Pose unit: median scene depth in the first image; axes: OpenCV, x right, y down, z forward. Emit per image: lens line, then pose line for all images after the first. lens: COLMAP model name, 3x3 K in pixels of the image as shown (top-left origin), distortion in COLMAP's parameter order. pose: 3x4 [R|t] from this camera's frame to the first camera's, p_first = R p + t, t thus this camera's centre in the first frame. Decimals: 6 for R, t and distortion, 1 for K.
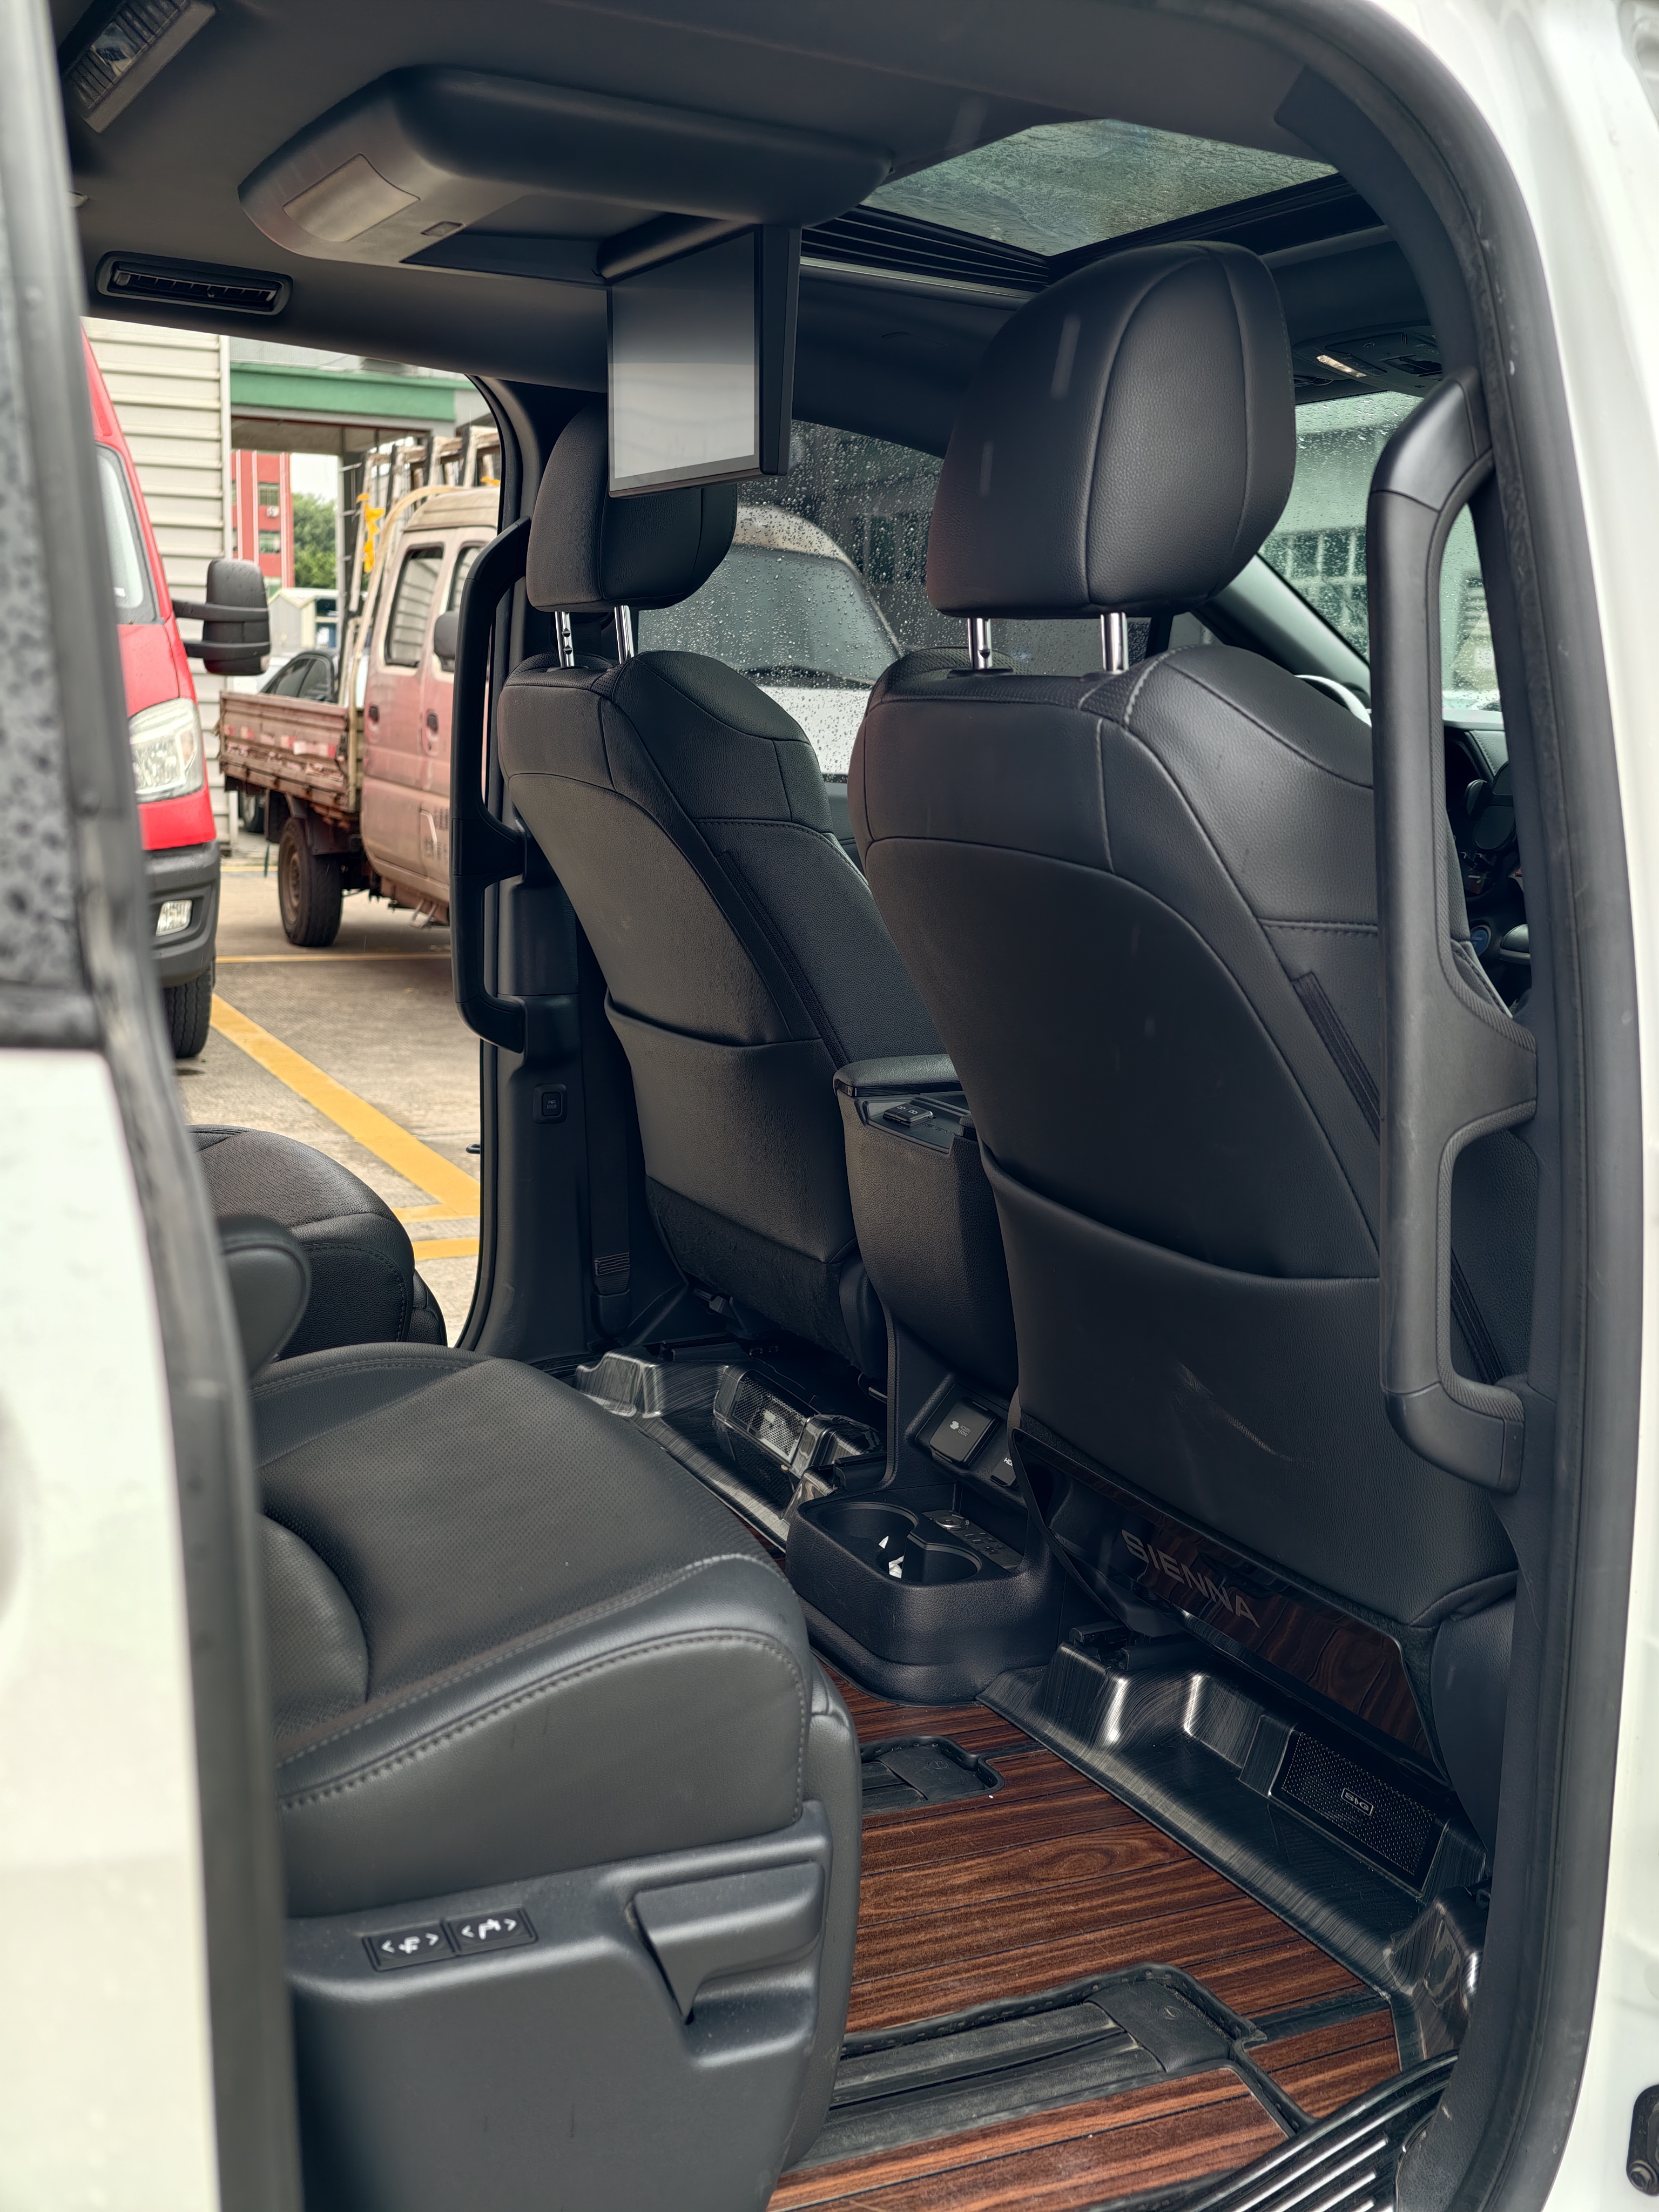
lens RADIAL K [[2337.8, 0, 753.3], [0, 2337.8, 1114.7], [0, 0, 1]] dist [0.028279, -0.005930]
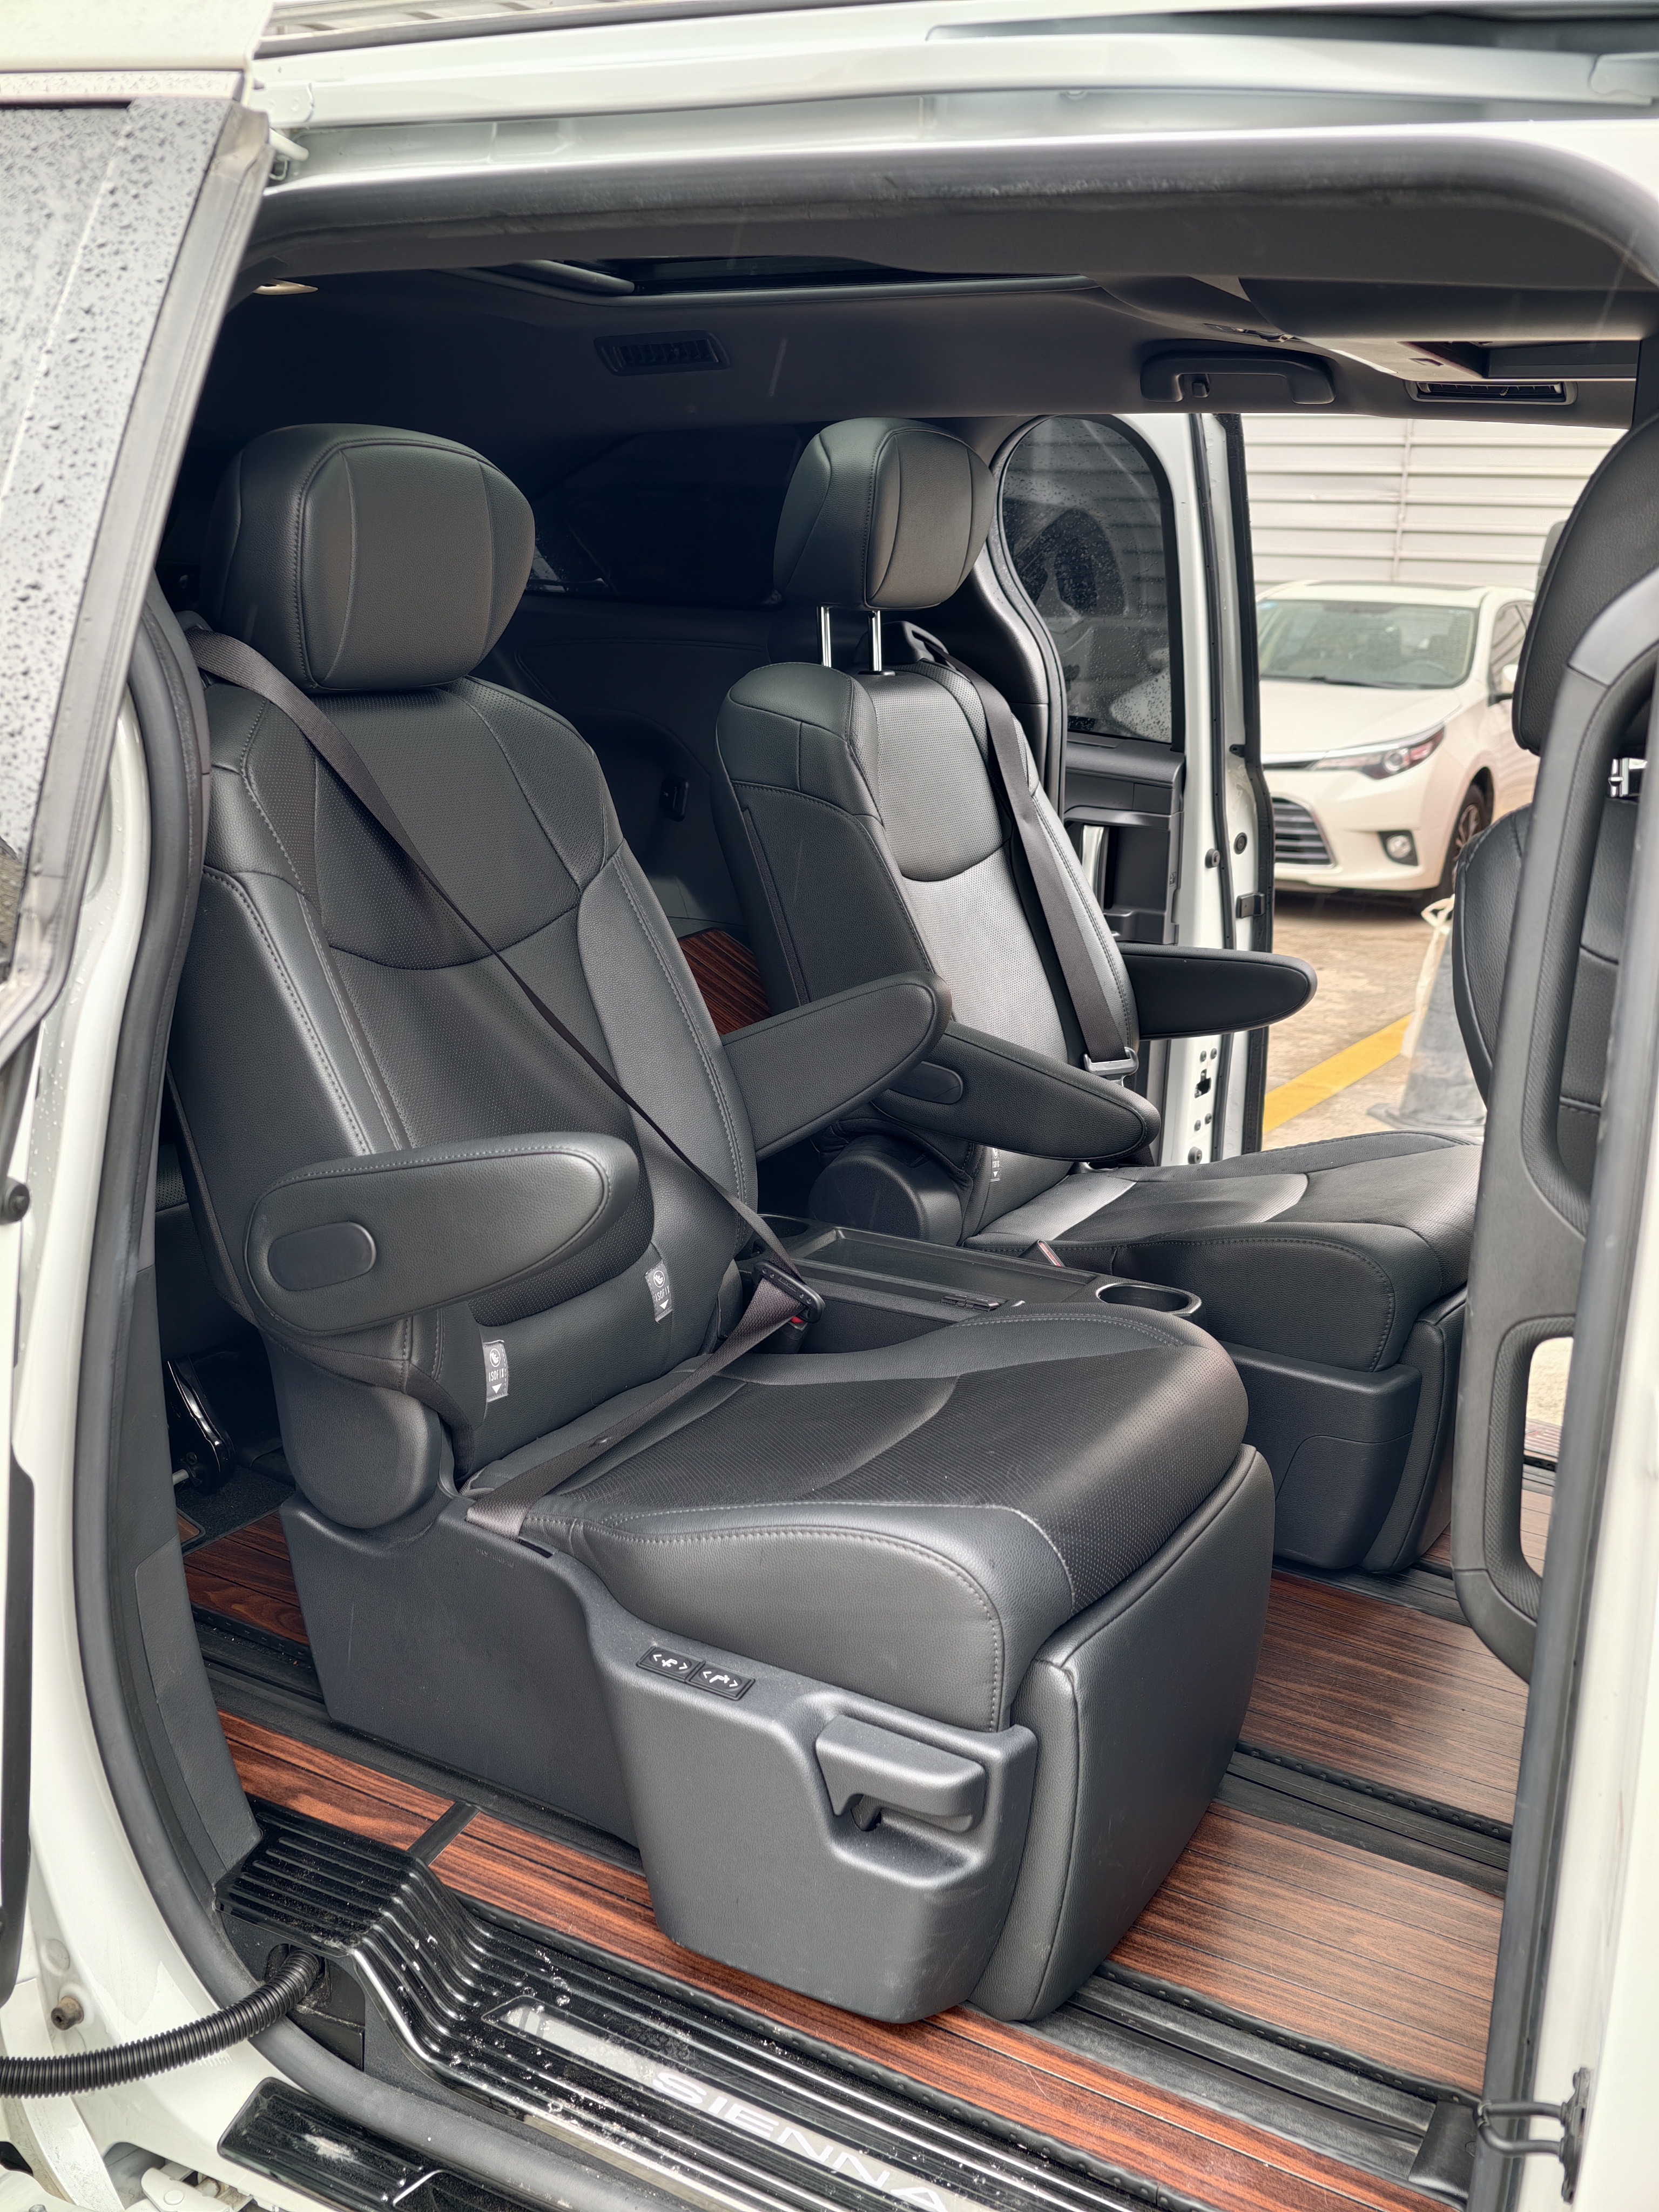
lens RADIAL K [[2337.8, 0, 753.3], [0, 2337.8, 1114.7], [0, 0, 1]] dist [0.028279, -0.005930]
pose [[0.543942, 0.182301, -0.819081, 0.872730], [-0.163495, 0.980433, 0.109638, -0.126633], [0.823041, 0.074279, 0.563104, 0.175191]]
